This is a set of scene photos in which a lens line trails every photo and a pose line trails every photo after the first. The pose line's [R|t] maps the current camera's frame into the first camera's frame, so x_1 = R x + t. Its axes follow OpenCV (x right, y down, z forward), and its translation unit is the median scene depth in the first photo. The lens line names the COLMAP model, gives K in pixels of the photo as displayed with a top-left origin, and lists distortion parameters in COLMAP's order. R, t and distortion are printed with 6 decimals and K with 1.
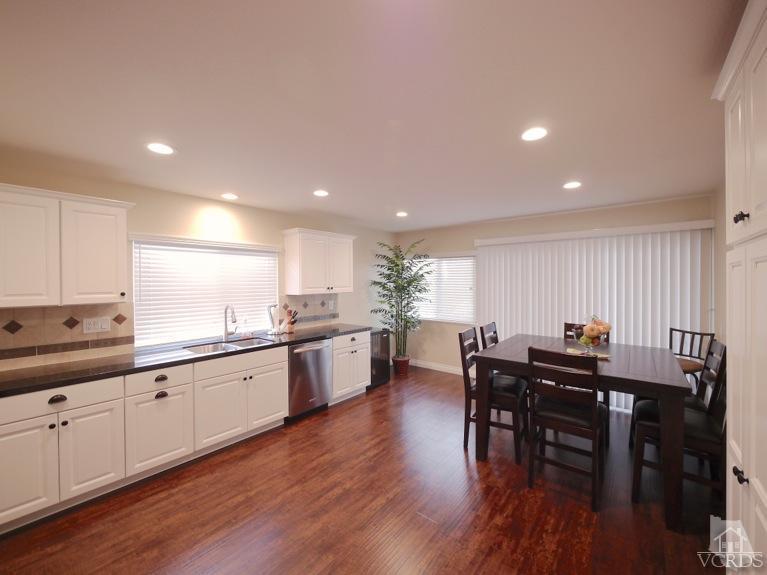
lens RADIAL K [[314.1, 0, 384.2], [0, 314.1, 286.2], [0, 0, 1]] dist [-0.004947, -0.000442]
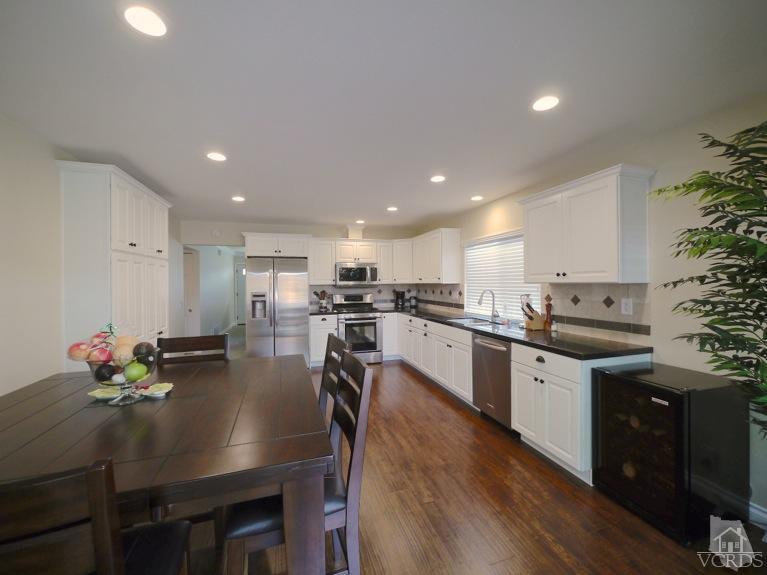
lens RADIAL K [[314.1, 0, 384.6], [0, 314.1, 283.8], [0, 0, 1]] dist [-0.004947, -0.000442]
pose [[-0.546741, 0.019014, -0.837086, 0.801249], [0.006516, 0.999808, 0.018454, 0.016369], [0.837276, 0.004635, -0.546760, 1.538323]]
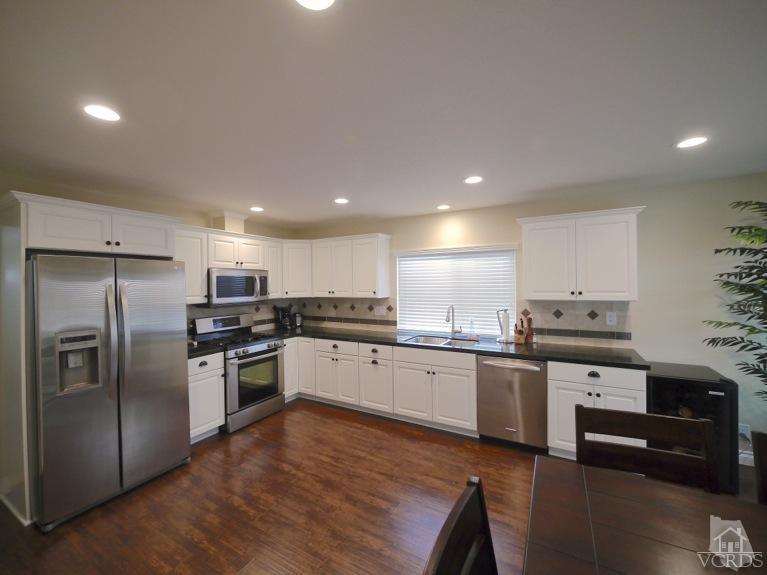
lens RADIAL K [[314.1, 0, 381.9], [0, 314.1, 284.3], [0, 0, 1]] dist [-0.004947, -0.000442]
pose [[0.175961, 0.012868, -0.984313, 0.640211], [0.000746, 0.999913, 0.013205, -0.033397], [0.984397, -0.003057, 0.175936, 0.664267]]
